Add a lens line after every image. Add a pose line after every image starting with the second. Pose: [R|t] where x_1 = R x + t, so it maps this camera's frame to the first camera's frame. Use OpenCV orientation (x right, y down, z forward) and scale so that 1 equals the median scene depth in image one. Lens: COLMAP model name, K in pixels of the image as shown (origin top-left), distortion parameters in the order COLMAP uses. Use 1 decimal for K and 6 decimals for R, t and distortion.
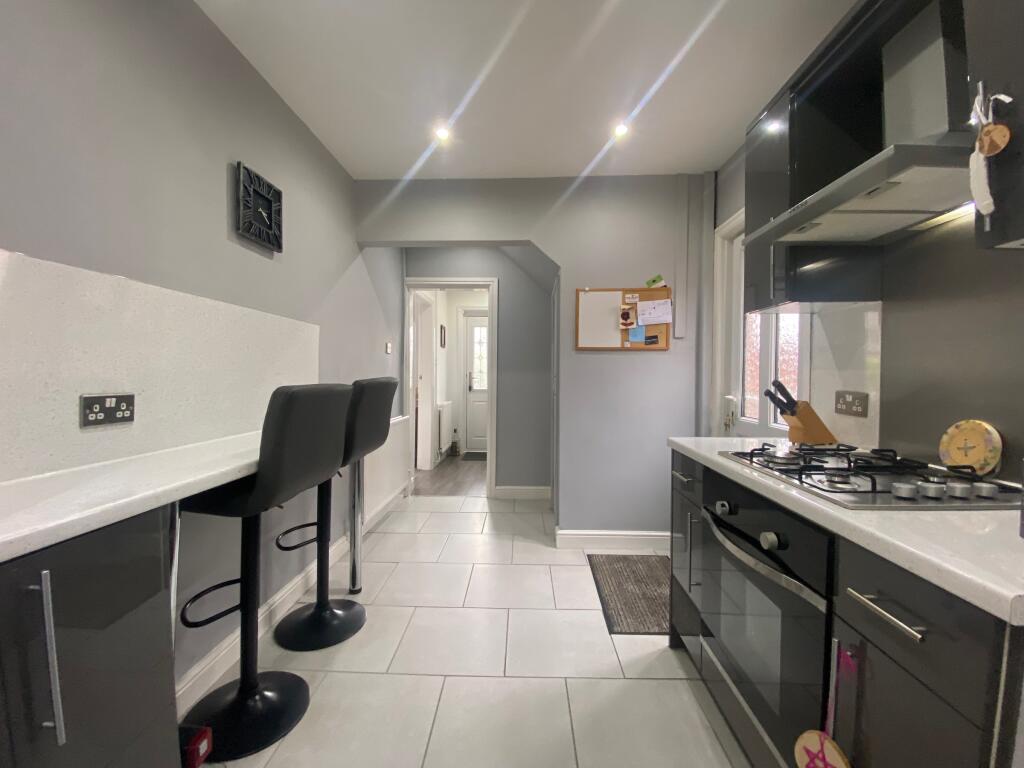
lens RADIAL K [[415.8, 0, 509.6], [0, 415.8, 376.6], [0, 0, 1]] dist [0.012501, -0.015365]
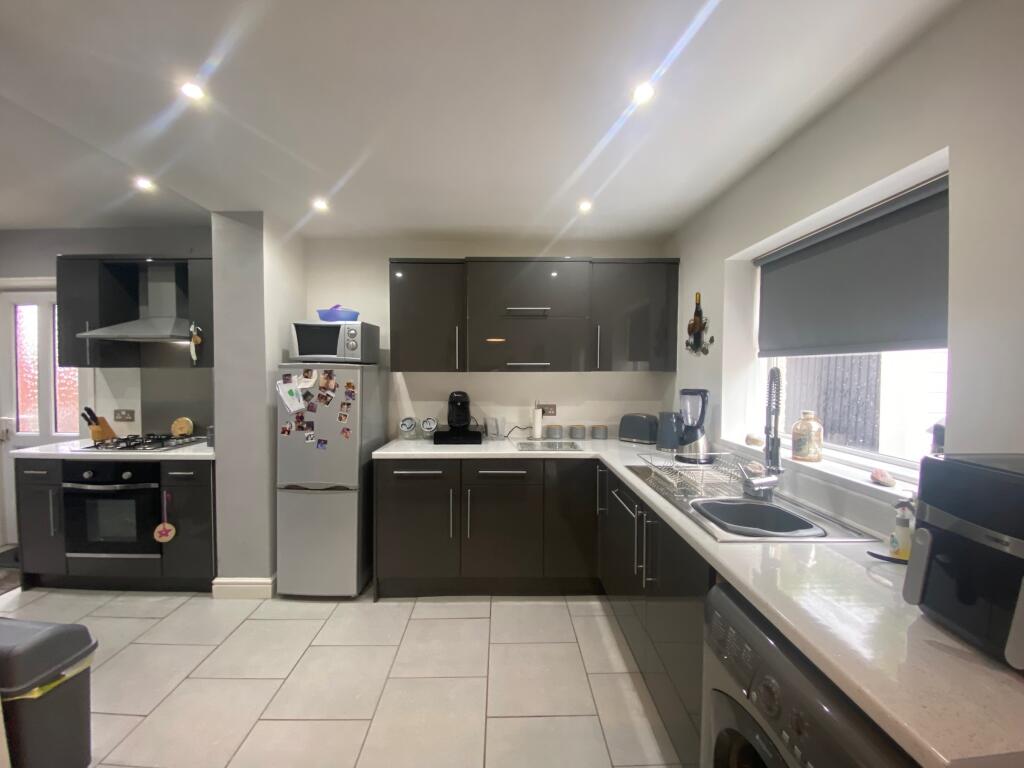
lens RADIAL K [[415.8, 0, 516.6], [0, 415.8, 383.4], [0, 0, 1]] dist [0.012501, -0.015365]
pose [[-0.065039, -0.036558, 0.997213, -1.300559], [-0.000399, 0.999330, 0.036609, -0.164622], [-0.997883, 0.001983, -0.065010, -0.768403]]
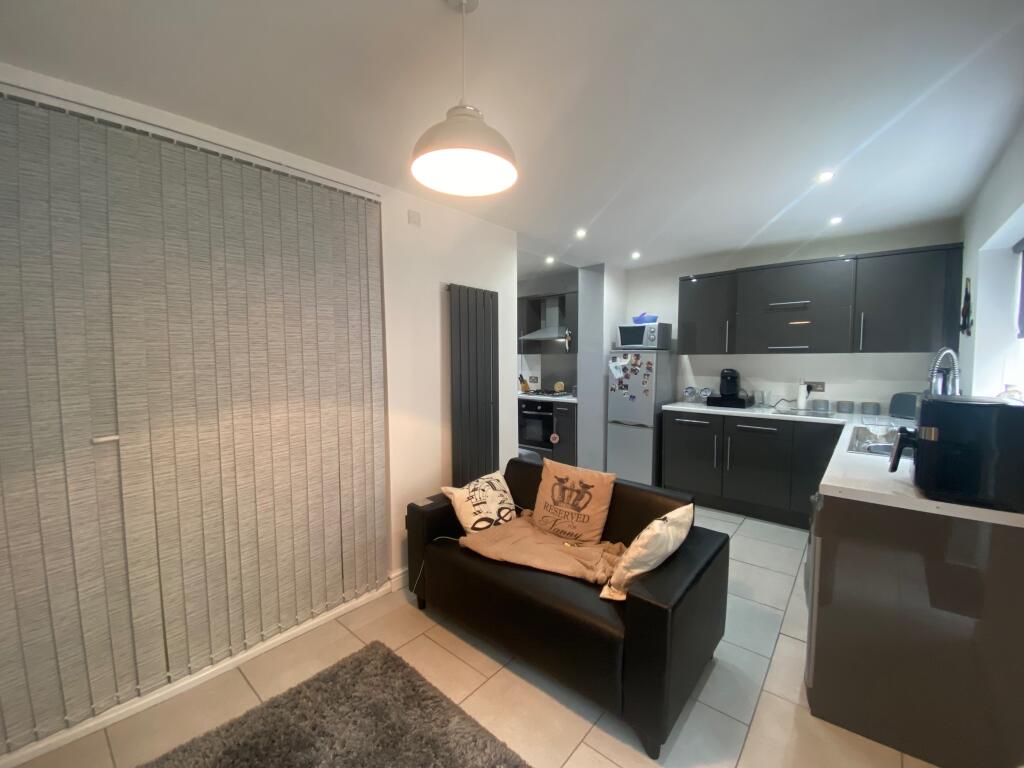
lens RADIAL K [[415.8, 0, 502.8], [0, 415.8, 386.9], [0, 0, 1]] dist [0.012501, -0.015365]
pose [[0.630170, -0.065090, 0.773724, -2.291285], [0.010620, 0.997109, 0.075232, -0.156647], [-0.776385, -0.039192, 0.629040, -1.174813]]
